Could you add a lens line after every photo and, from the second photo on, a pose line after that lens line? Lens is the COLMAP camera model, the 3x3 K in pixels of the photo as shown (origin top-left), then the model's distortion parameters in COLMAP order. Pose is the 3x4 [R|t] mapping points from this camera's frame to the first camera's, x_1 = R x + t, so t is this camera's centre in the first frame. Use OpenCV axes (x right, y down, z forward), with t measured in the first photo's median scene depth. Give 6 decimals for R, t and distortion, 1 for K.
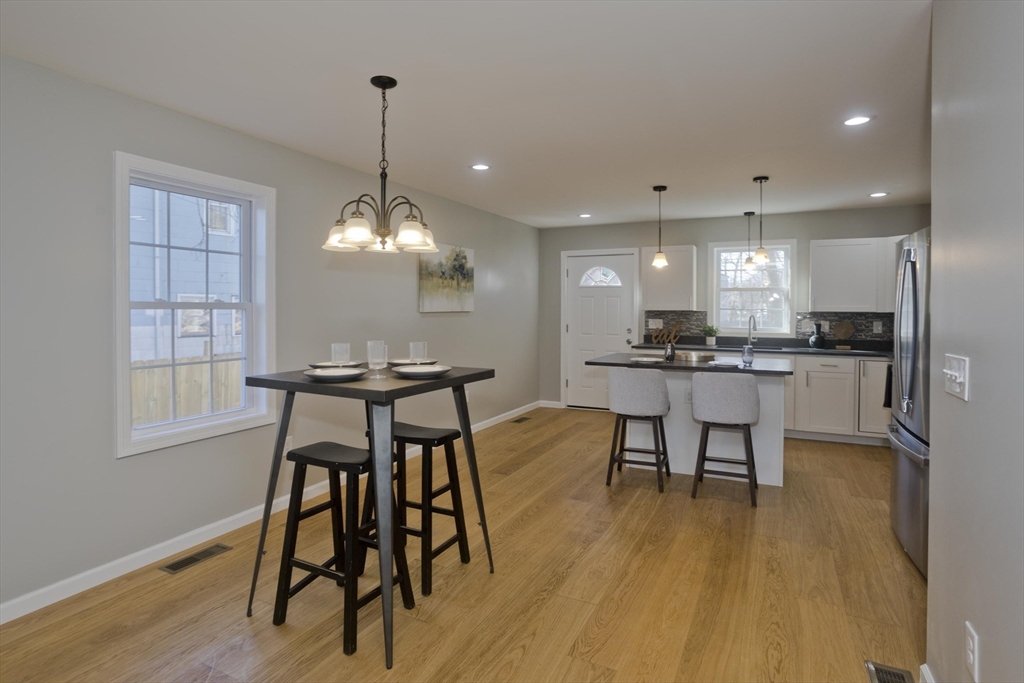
lens RADIAL K [[539.5, 0, 497.1], [0, 539.5, 305.0], [0, 0, 1]] dist [-0.000873, -0.000142]
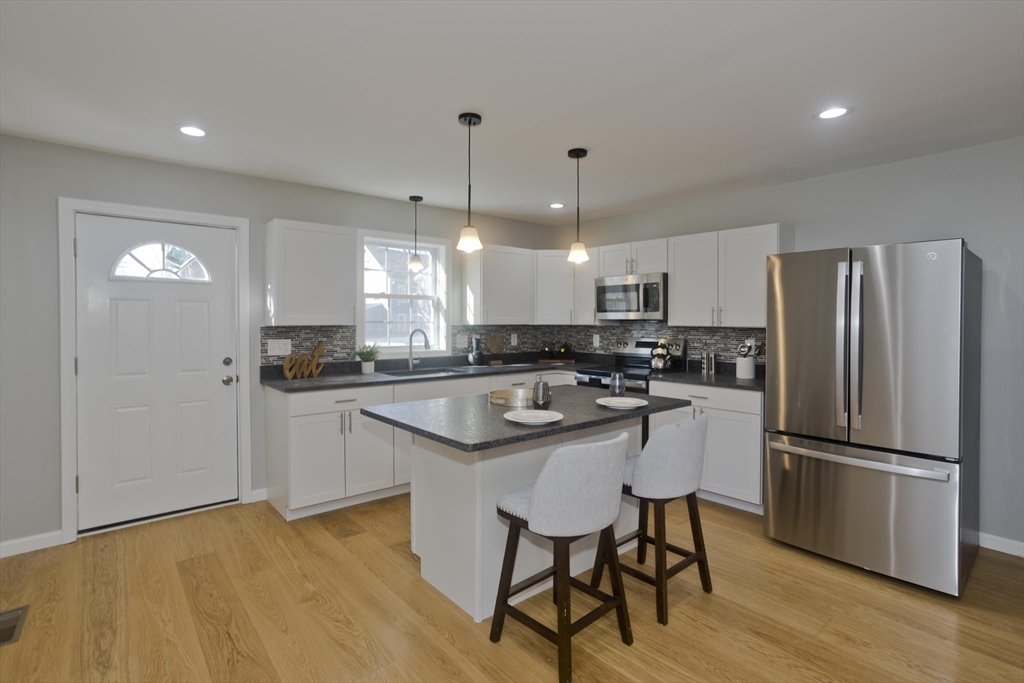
lens RADIAL K [[504.7, 0, 538.0], [0, 504.7, 326.5], [0, 0, 1]] dist [-0.011139, -0.001445]
pose [[0.382936, -0.011730, 0.923700, -0.134074], [-0.000800, 0.999915, 0.013029, 0.004027], [-0.923775, -0.005729, 0.382894, 0.548174]]
